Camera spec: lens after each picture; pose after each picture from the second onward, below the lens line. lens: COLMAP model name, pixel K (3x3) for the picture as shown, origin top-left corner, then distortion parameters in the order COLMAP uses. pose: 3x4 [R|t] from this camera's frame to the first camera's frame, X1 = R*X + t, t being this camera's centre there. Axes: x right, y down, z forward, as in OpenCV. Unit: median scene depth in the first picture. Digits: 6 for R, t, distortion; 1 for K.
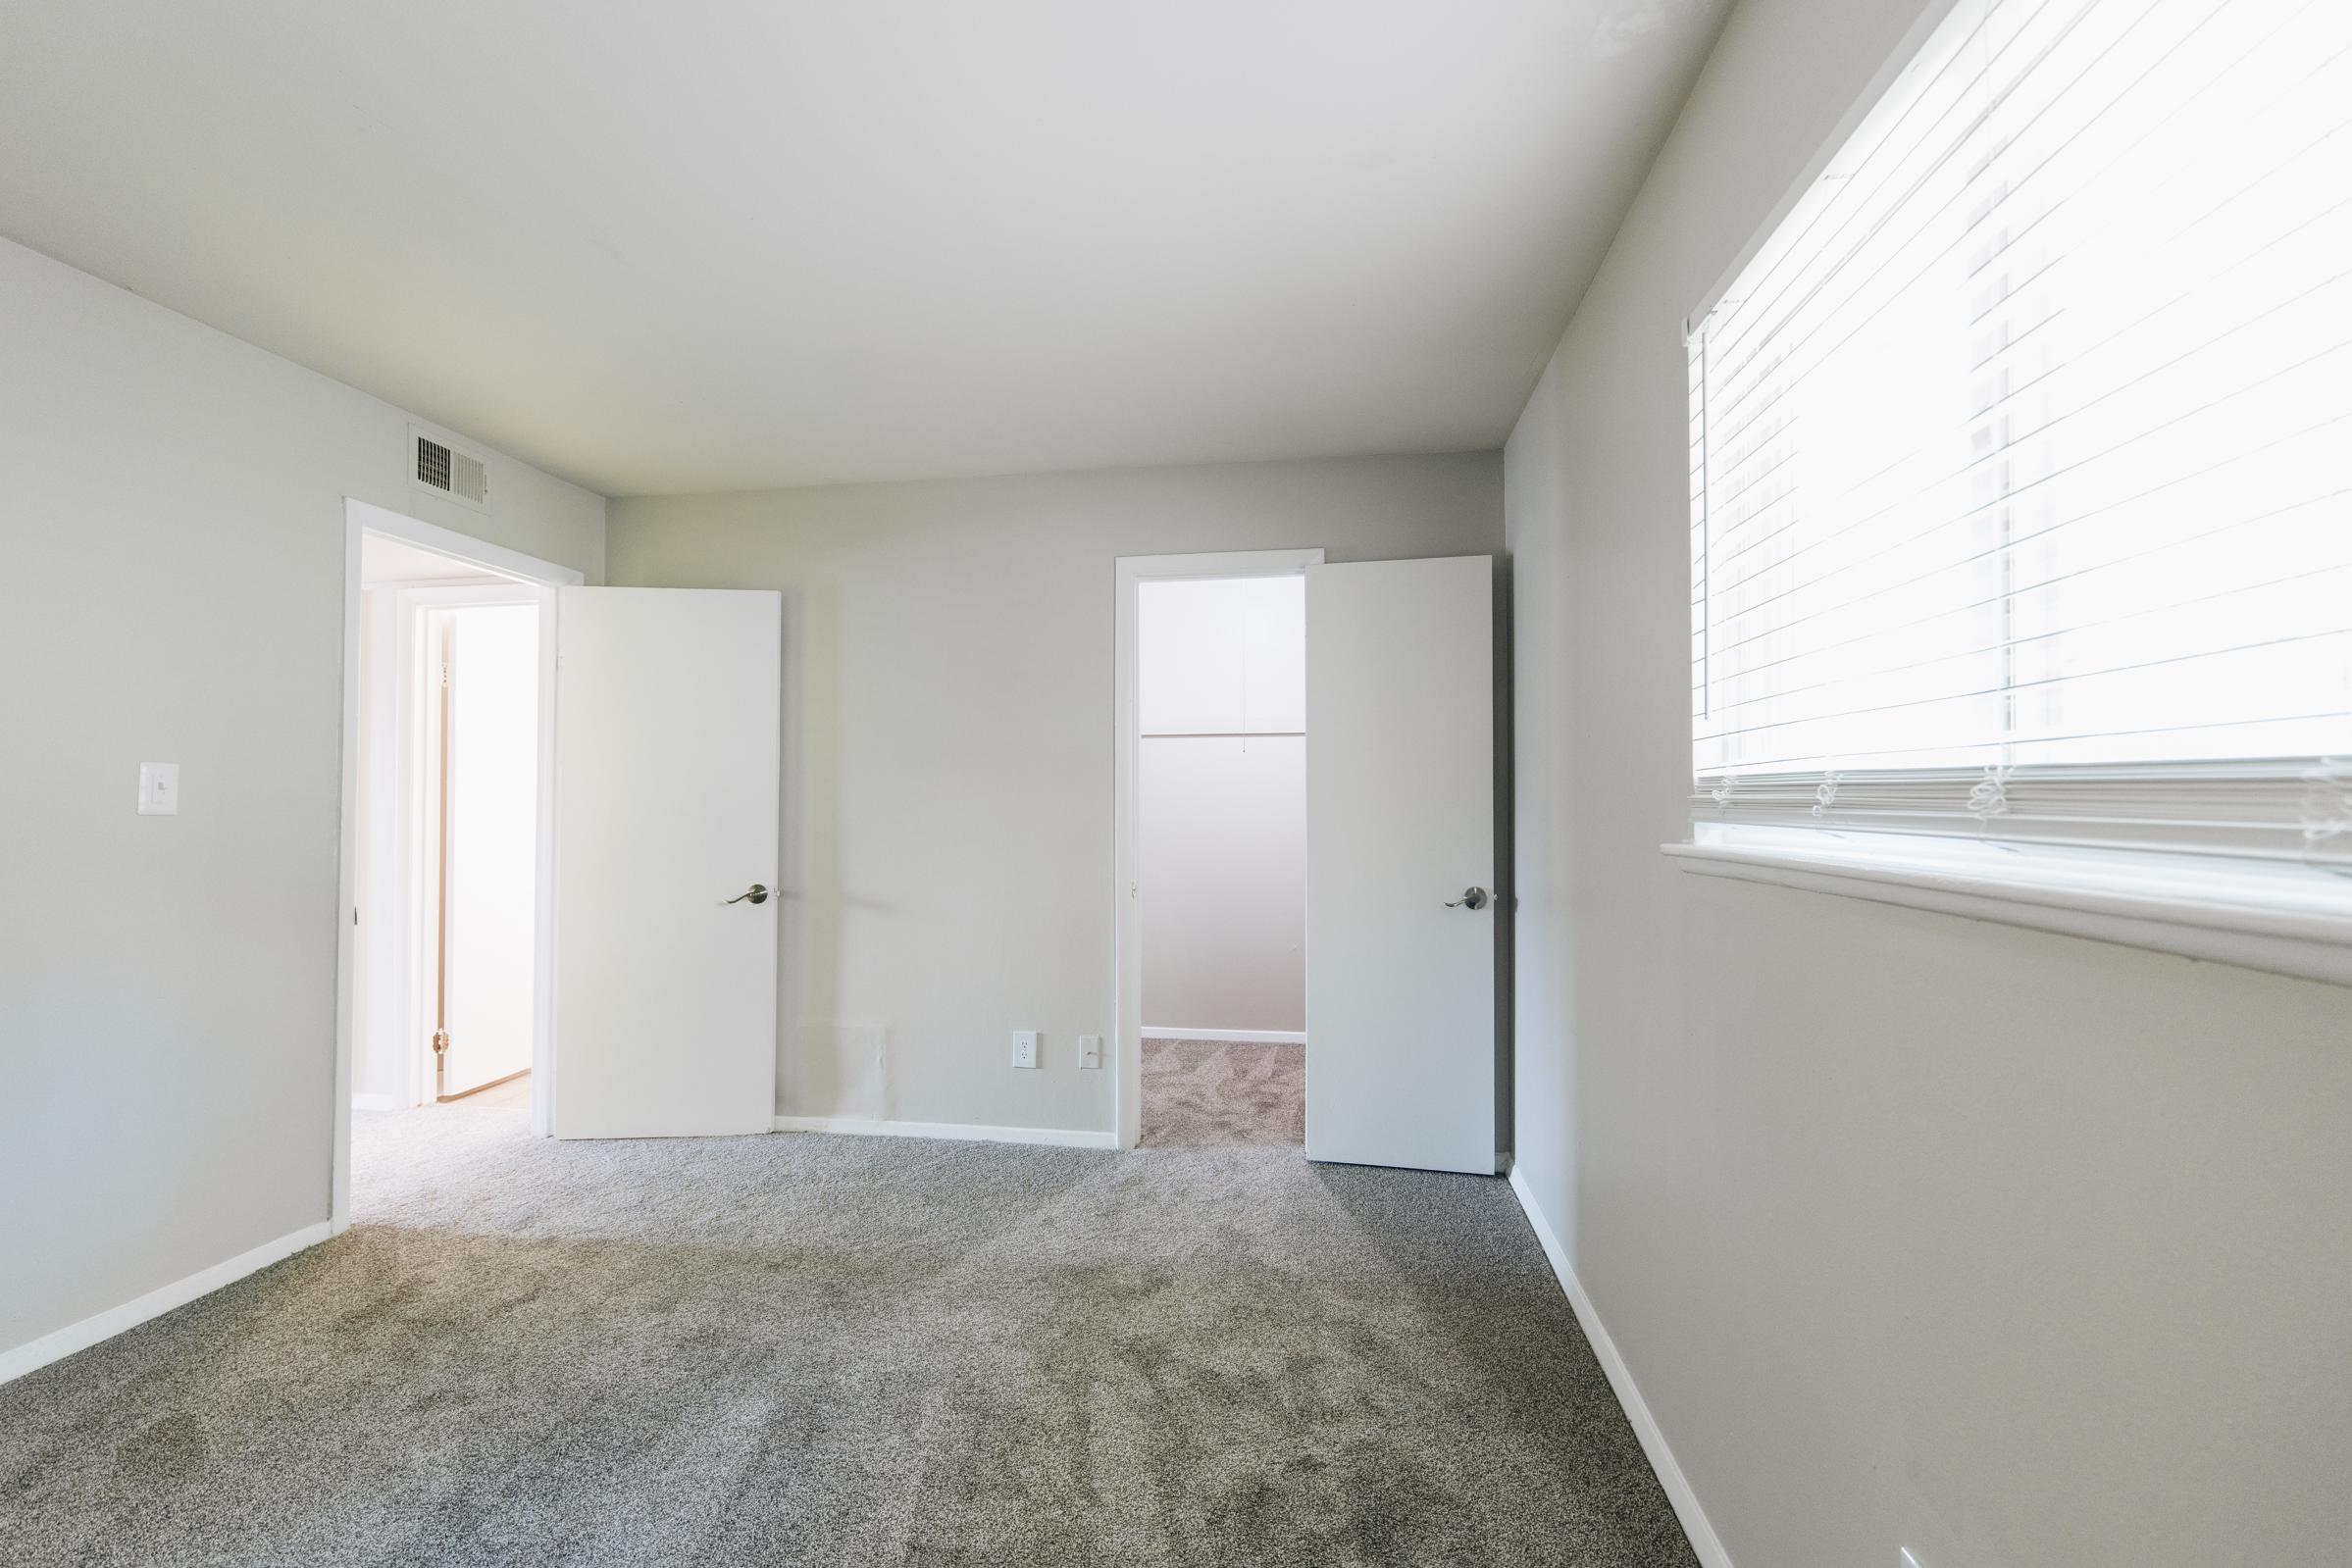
lens RADIAL K [[965.3, 0, 1173.4], [0, 965.3, 791.1], [0, 0, 1]] dist [-0.002263, 0.001549]
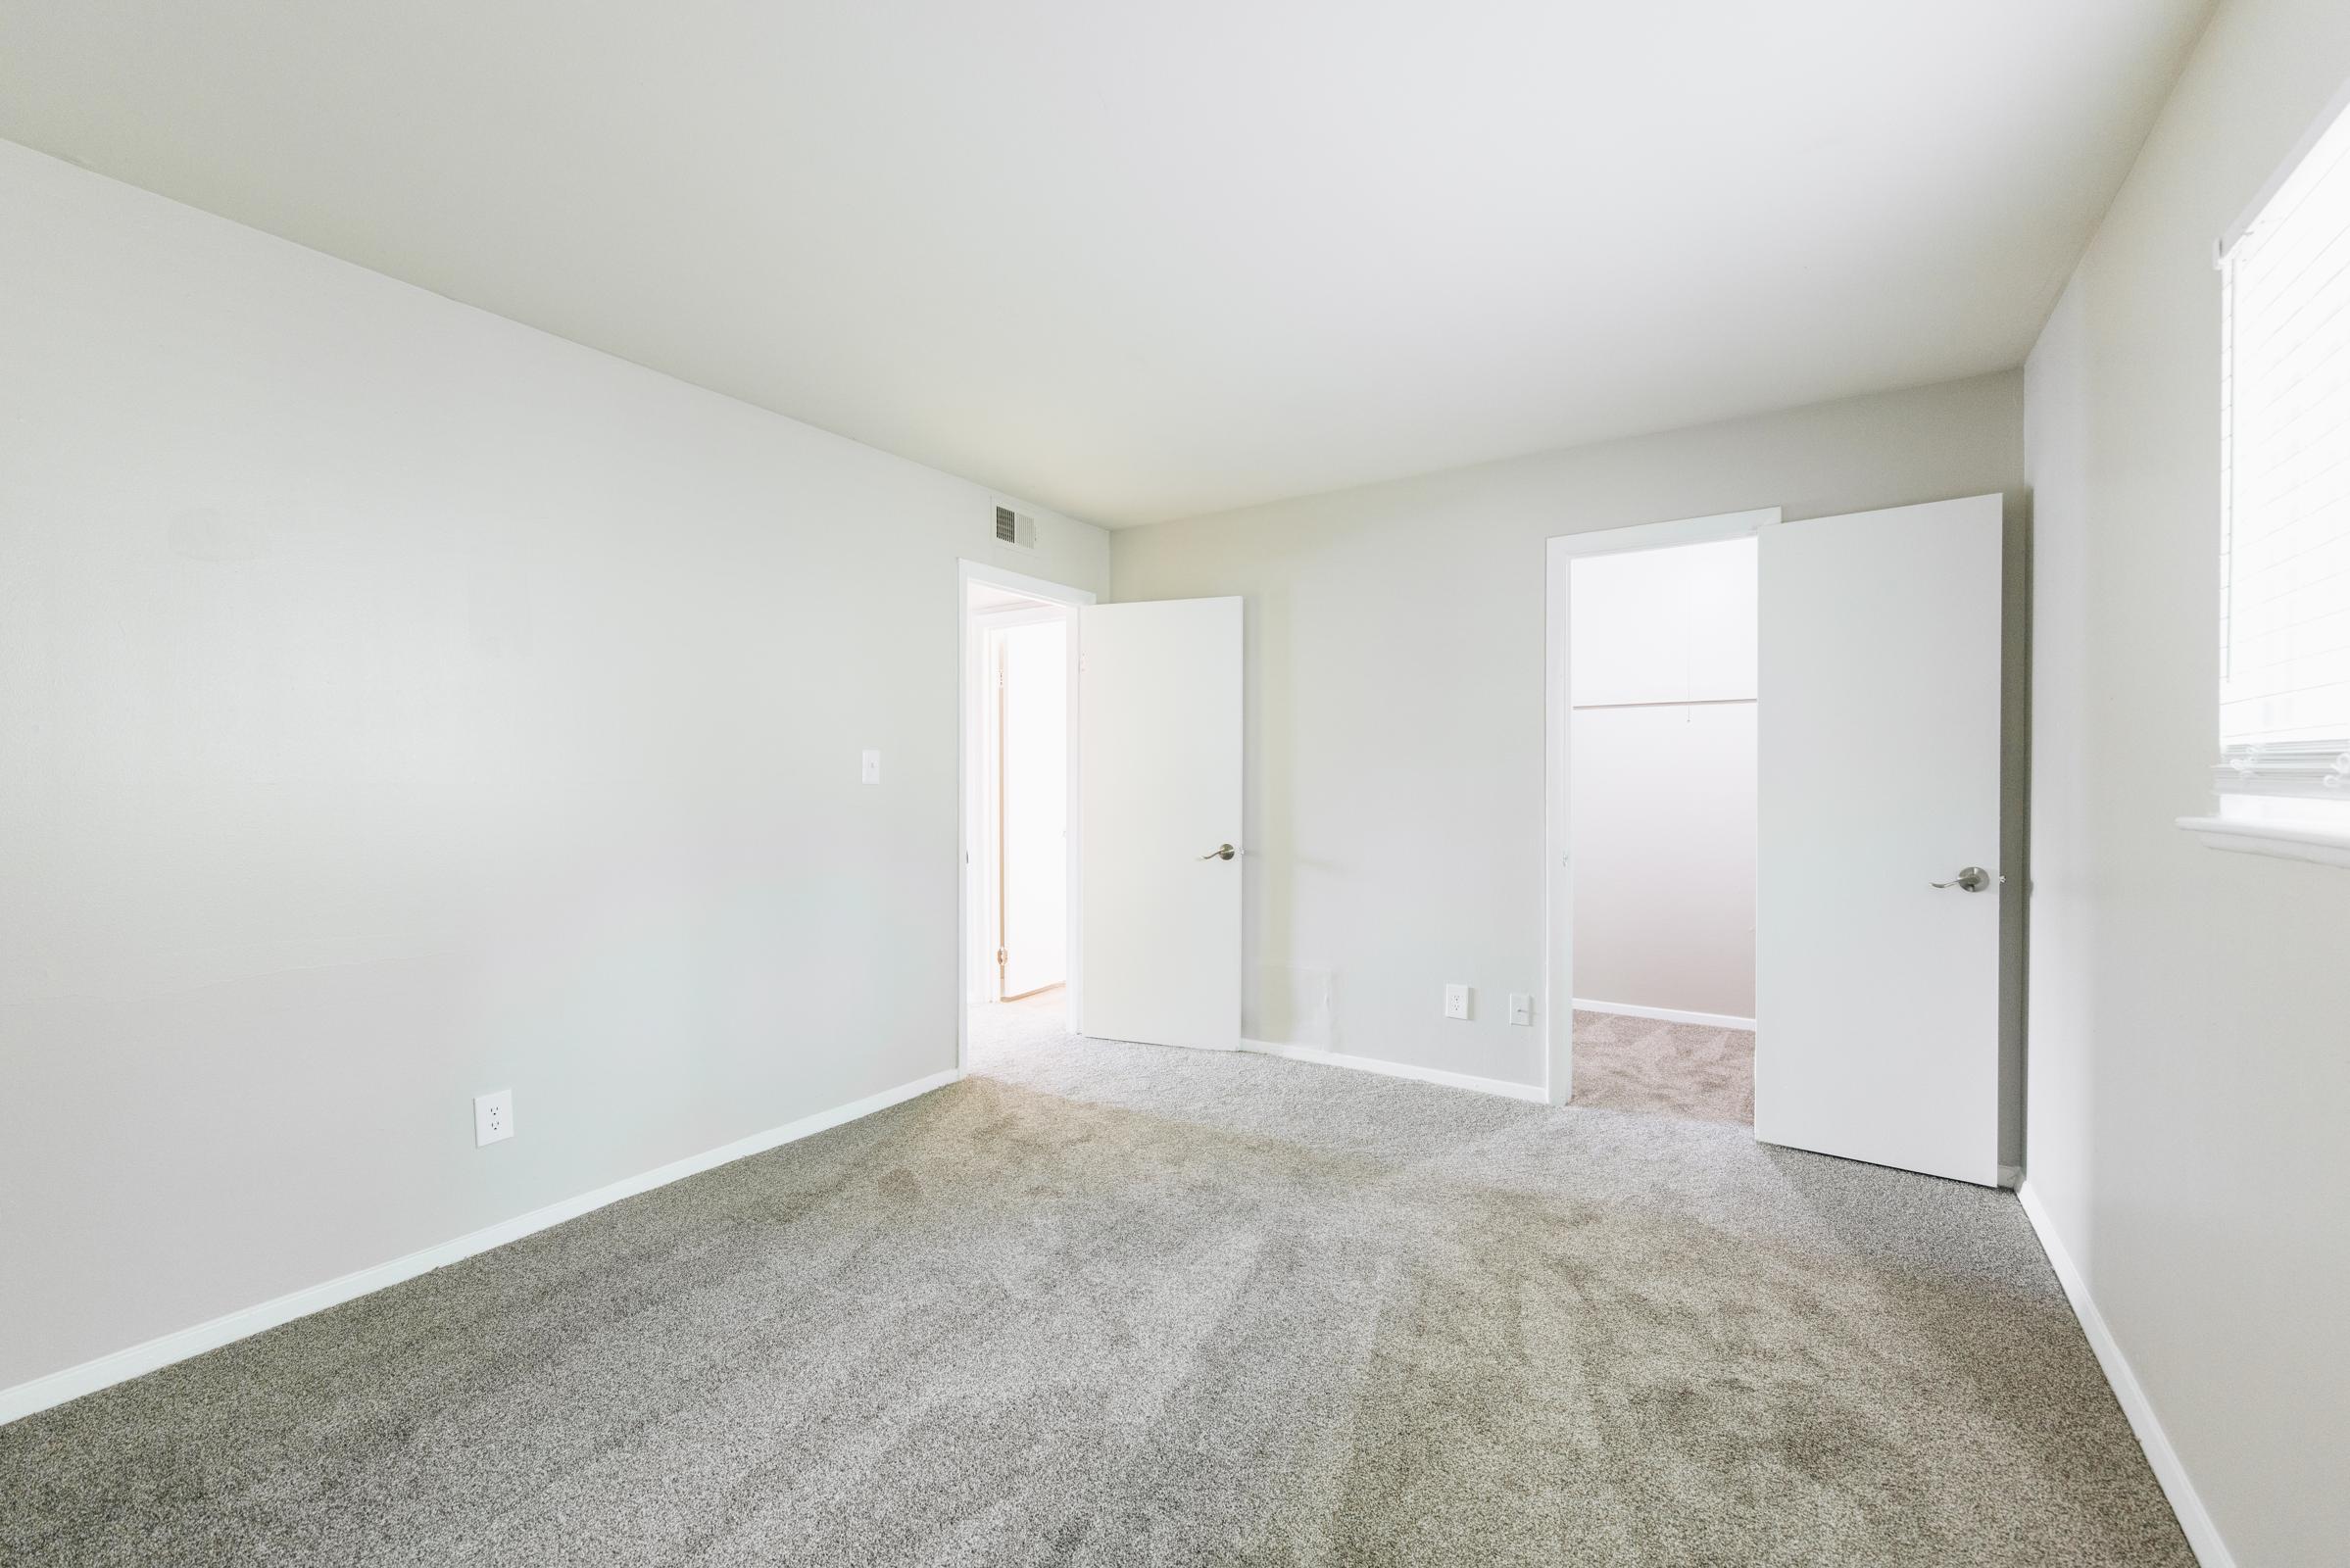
lens RADIAL K [[964.6, 0, 1173.9], [0, 964.6, 786.2], [0, 0, 1]] dist [-0.002263, 0.001549]
pose [[0.909287, 0.002062, -0.416166, 0.010346], [0.007798, 0.999728, 0.021990, -0.001775], [0.416098, -0.023241, 0.909023, -0.149978]]
